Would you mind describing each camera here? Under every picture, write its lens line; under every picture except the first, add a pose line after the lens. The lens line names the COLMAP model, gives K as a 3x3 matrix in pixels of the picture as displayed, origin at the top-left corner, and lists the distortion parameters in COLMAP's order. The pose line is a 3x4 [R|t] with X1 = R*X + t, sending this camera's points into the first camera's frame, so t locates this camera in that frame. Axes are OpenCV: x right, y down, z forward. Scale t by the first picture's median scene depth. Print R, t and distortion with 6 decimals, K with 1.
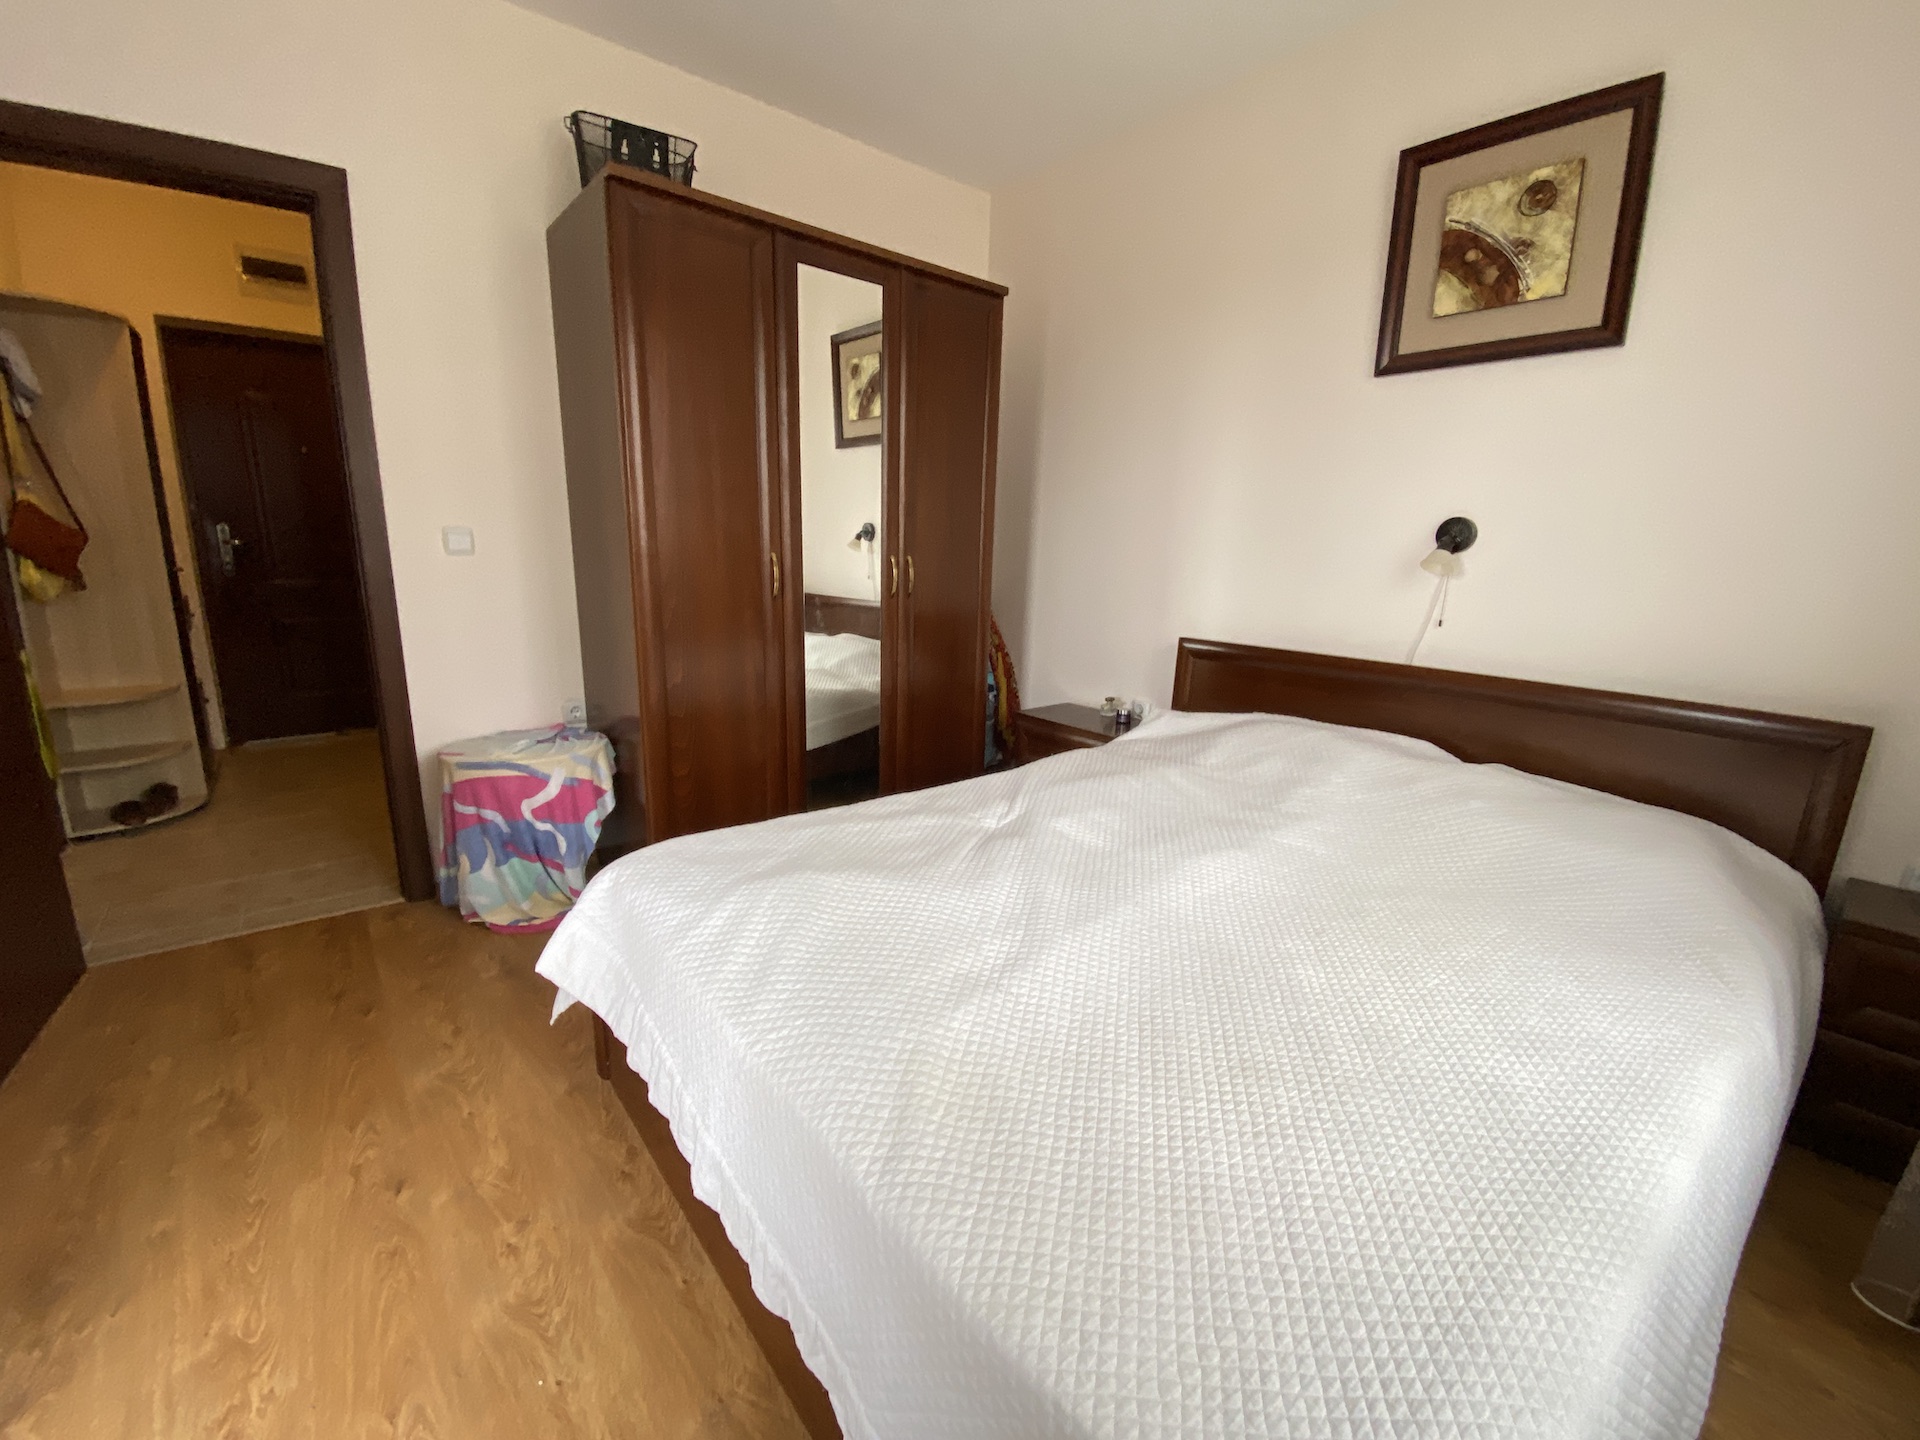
lens RADIAL K [[782.6, 0, 956.0], [0, 782.6, 725.2], [0, 0, 1]] dist [0.011612, -0.015616]
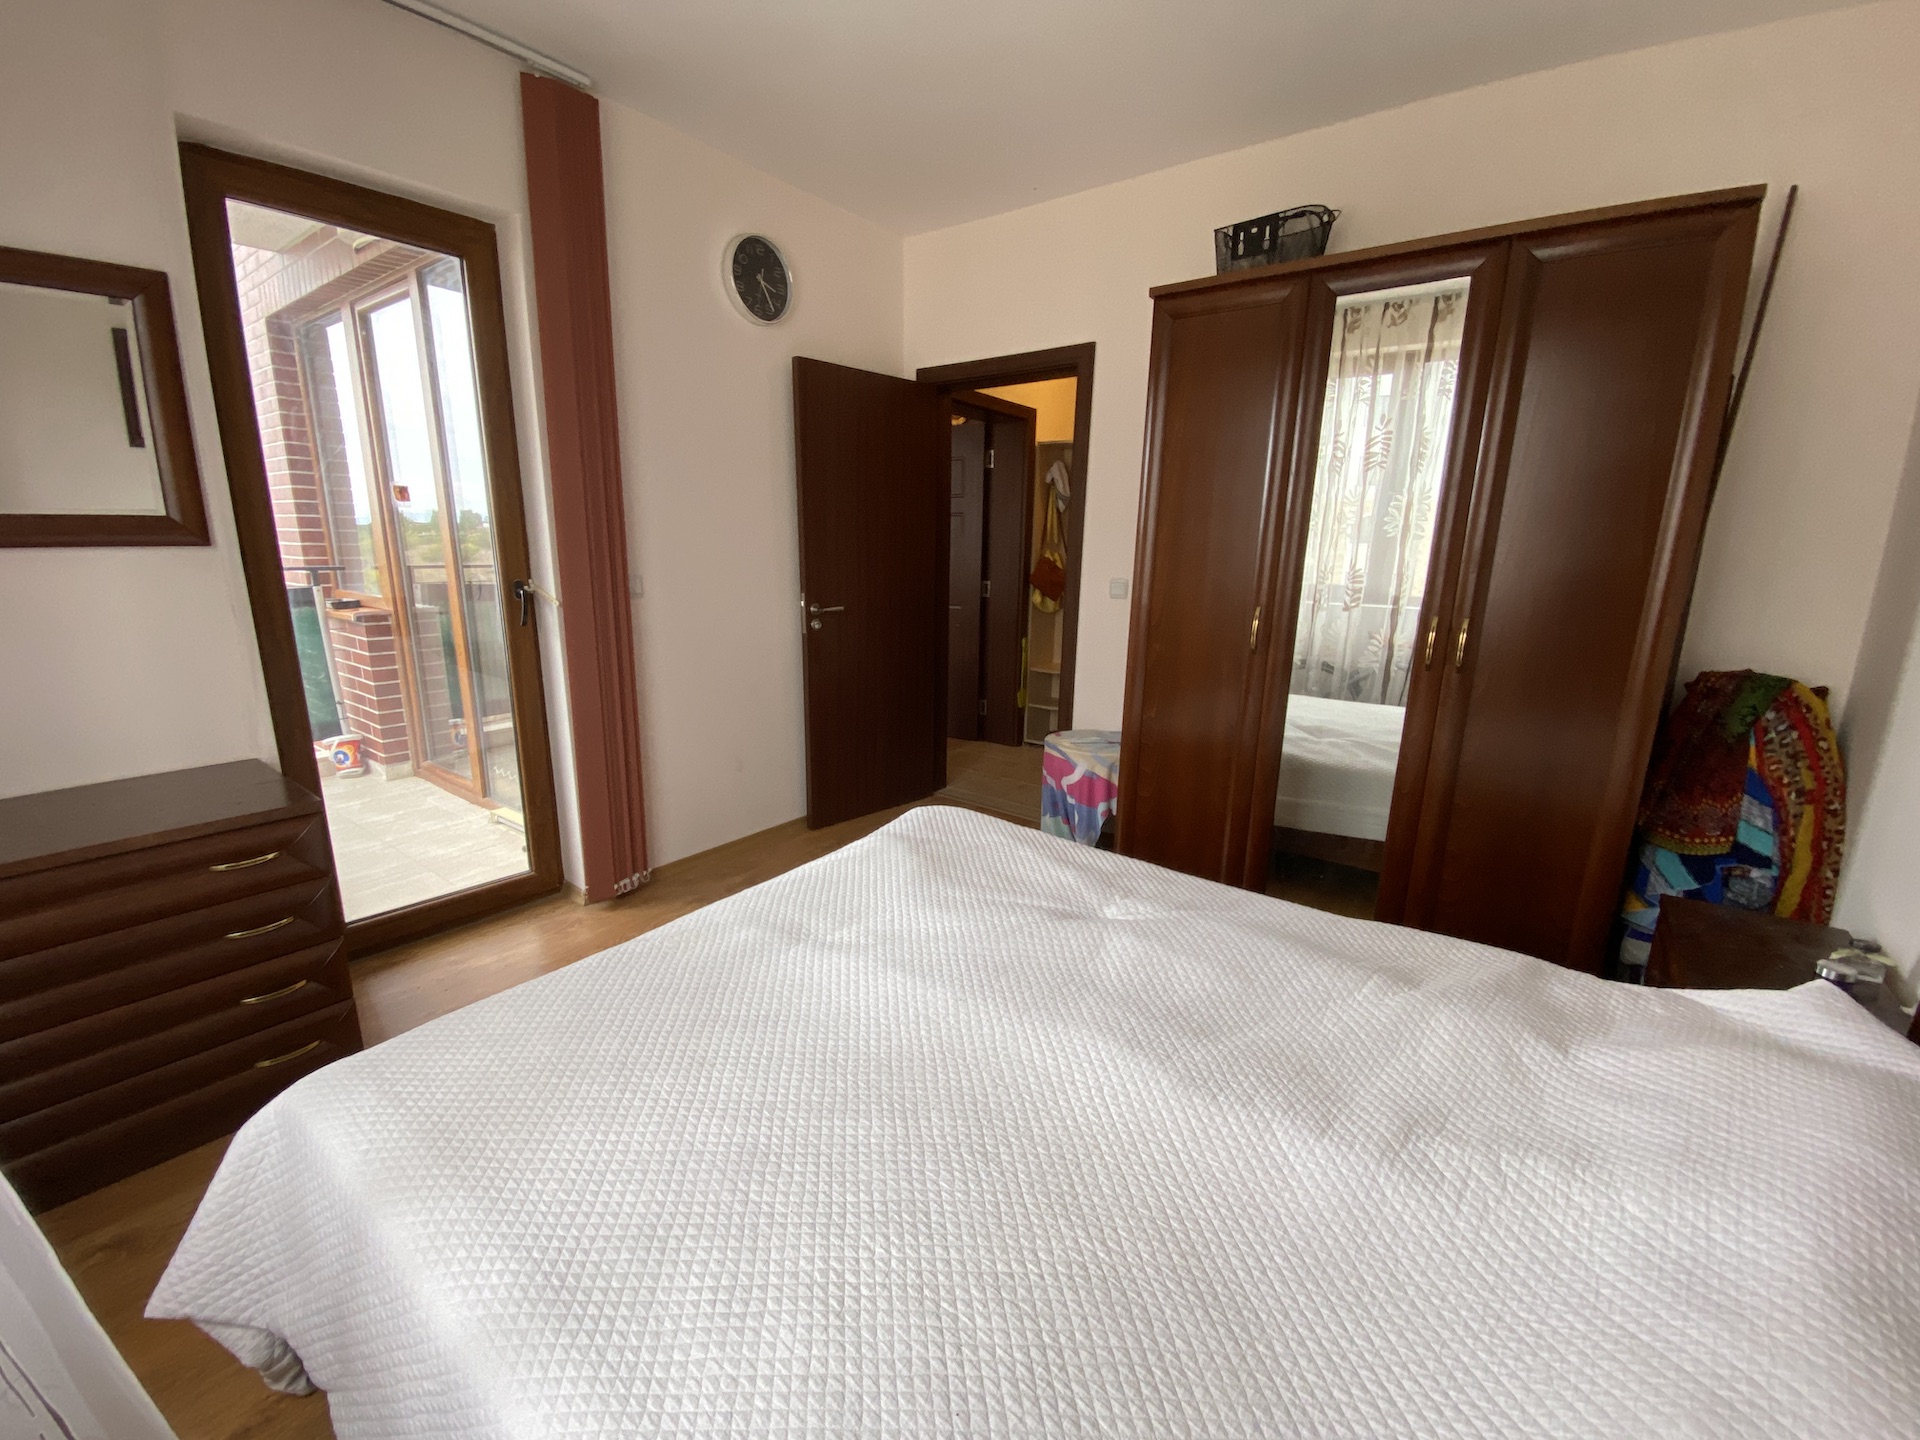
lens RADIAL K [[782.6, 0, 956.0], [0, 782.6, 725.2], [0, 0, 1]] dist [0.011612, -0.015616]
pose [[0.200310, 0.193424, -0.960449, 0.705747], [-0.222863, 0.963614, 0.147581, -0.150930], [0.954048, 0.184487, 0.236129, 0.473354]]
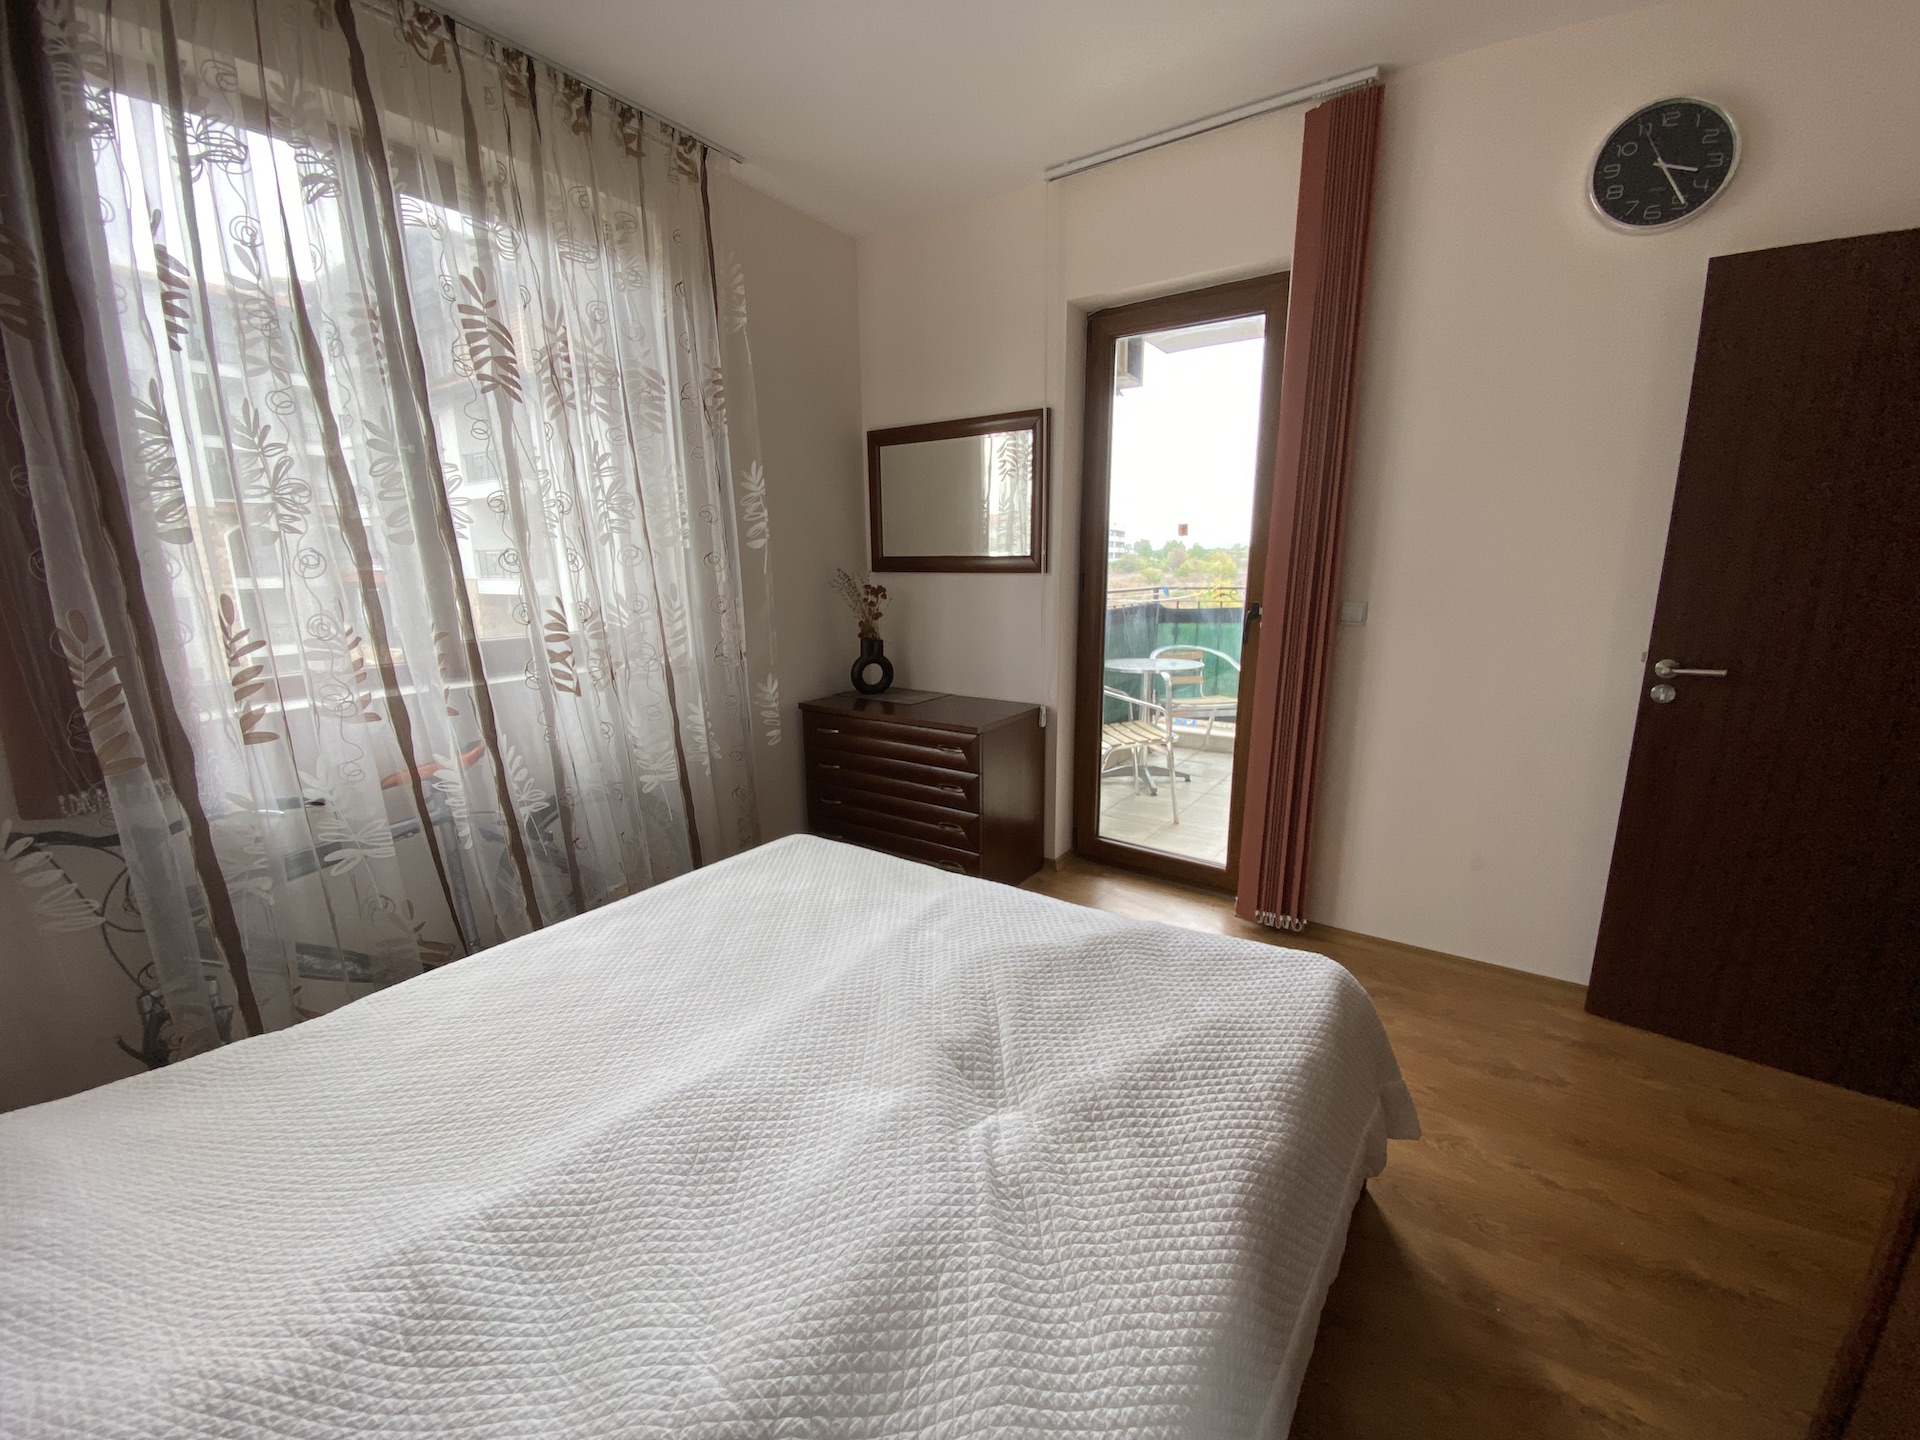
lens RADIAL K [[774.8, 0, 933.6], [0, 774.8, 728.9], [0, 0, 1]] dist [0.000833, -0.014662]
pose [[-0.970758, 0.031567, -0.237976, 0.196861], [-0.069124, 0.912576, 0.403023, -0.322110], [0.229893, 0.407687, -0.883708, 1.160130]]
